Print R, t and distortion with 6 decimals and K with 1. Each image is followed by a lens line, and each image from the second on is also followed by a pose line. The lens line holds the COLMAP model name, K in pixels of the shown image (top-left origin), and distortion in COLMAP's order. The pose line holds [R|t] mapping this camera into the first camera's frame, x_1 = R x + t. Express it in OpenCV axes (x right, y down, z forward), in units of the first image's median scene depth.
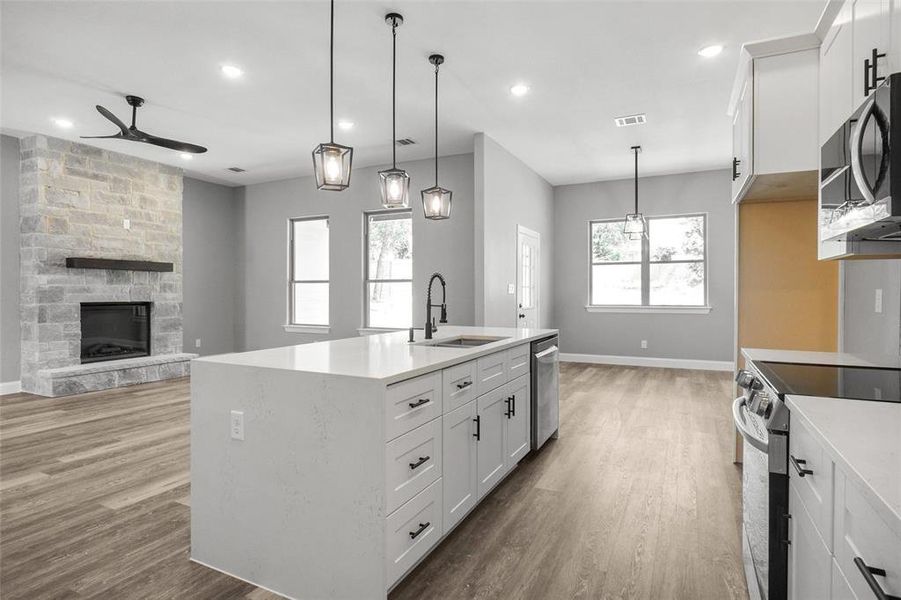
lens RADIAL K [[479.3, 0, 456.5], [0, 479.3, 296.4], [0, 0, 1]] dist [-0.003598, -0.000687]
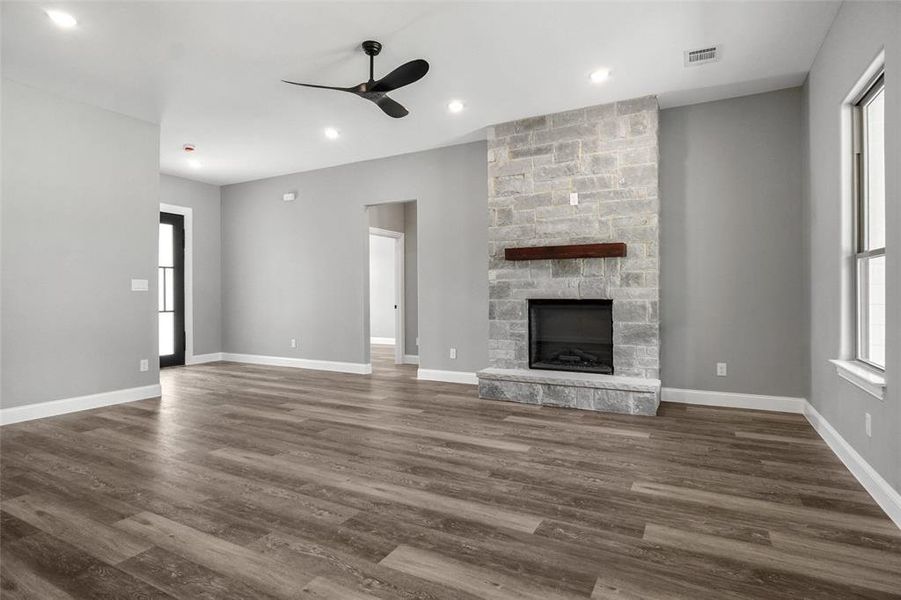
lens RADIAL K [[479.3, 0, 456.5], [0, 479.3, 296.4], [0, 0, 1]] dist [-0.003598, -0.000687]
pose [[-0.033460, 0.000855, -0.999440, 0.098234], [-0.004126, 0.999991, 0.000994, 0.007243], [0.999432, 0.004156, -0.033456, 0.864777]]
